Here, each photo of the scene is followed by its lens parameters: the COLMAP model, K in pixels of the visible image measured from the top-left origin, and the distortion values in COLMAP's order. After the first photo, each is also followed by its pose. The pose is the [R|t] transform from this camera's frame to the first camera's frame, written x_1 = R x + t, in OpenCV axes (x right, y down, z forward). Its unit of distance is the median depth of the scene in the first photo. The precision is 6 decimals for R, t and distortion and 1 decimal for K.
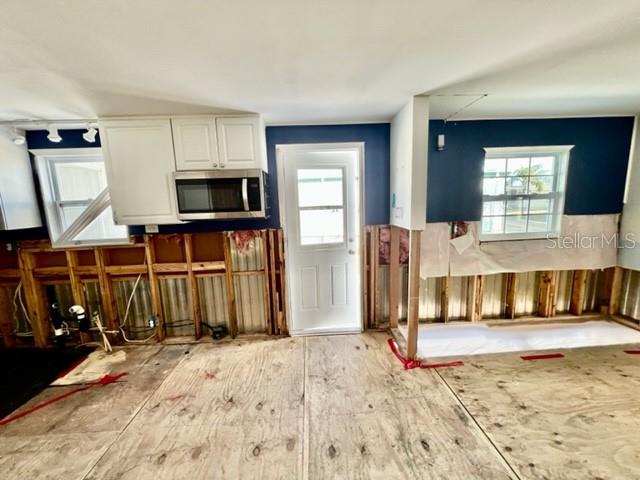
lens RADIAL K [[256.0, 0, 320.4], [0, 256.0, 238.9], [0, 0, 1]] dist [-0.004362, 0.001427]
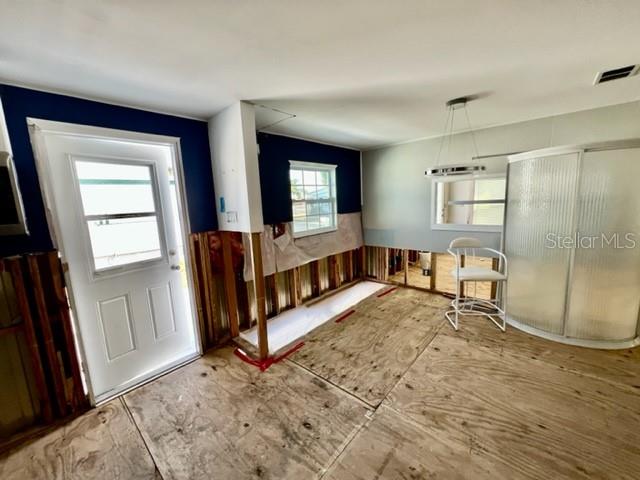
lens RADIAL K [[256.0, 0, 319.6], [0, 256.0, 238.9], [0, 0, 1]] dist [-0.004362, 0.001427]
pose [[0.700962, -0.104635, 0.705482, -0.137872], [0.125530, 0.991837, 0.022381, 0.000239], [-0.702065, 0.072871, 0.708375, 0.077188]]
